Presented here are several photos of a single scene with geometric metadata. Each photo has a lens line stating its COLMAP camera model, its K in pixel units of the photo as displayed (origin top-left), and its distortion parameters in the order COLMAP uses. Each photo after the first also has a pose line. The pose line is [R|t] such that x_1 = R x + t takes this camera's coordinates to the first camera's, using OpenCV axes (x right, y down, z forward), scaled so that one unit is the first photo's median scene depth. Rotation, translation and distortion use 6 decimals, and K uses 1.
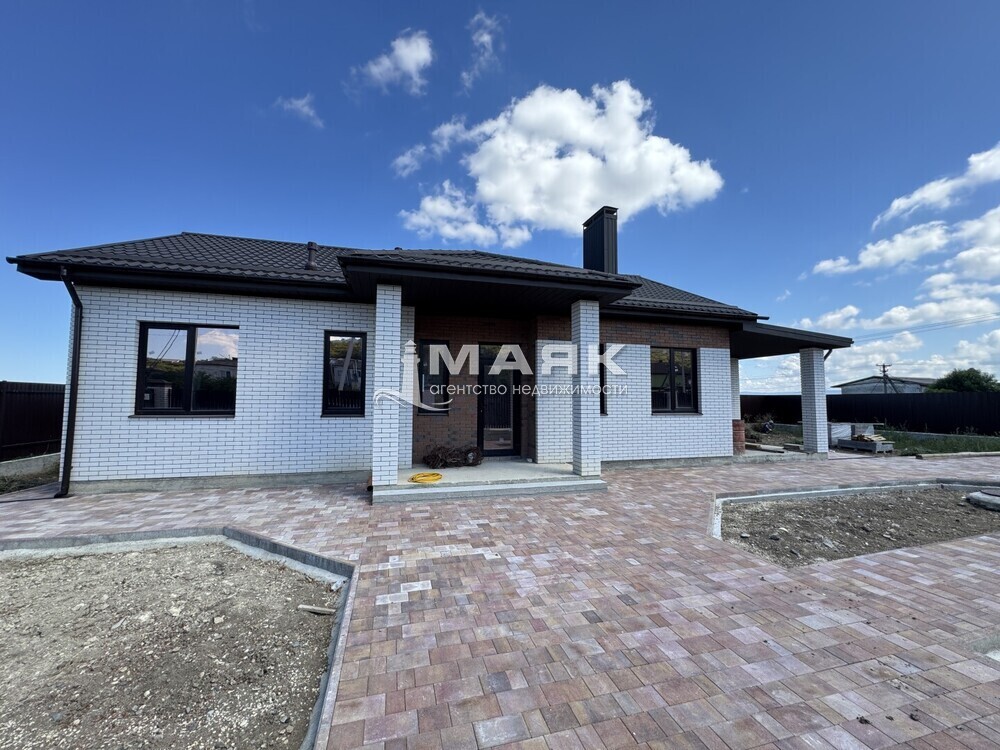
lens RADIAL K [[399.0, 0, 505.7], [0, 399.0, 372.7], [0, 0, 1]] dist [-0.006069, 0.001682]
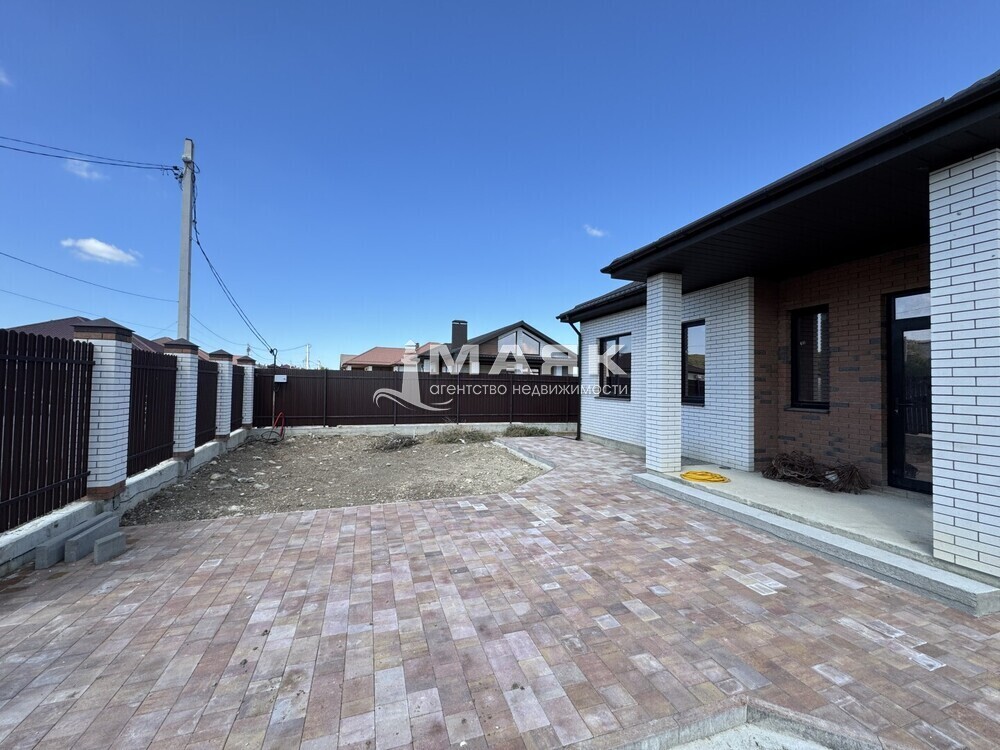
lens RADIAL K [[399.0, 0, 494.6], [0, 399.0, 372.3], [0, 0, 1]] dist [-0.006069, 0.001682]
pose [[0.043228, -0.033272, -0.998511, 1.121188], [0.051093, 0.998211, -0.031050, 0.060921], [0.997758, -0.049675, 0.044851, 0.861612]]
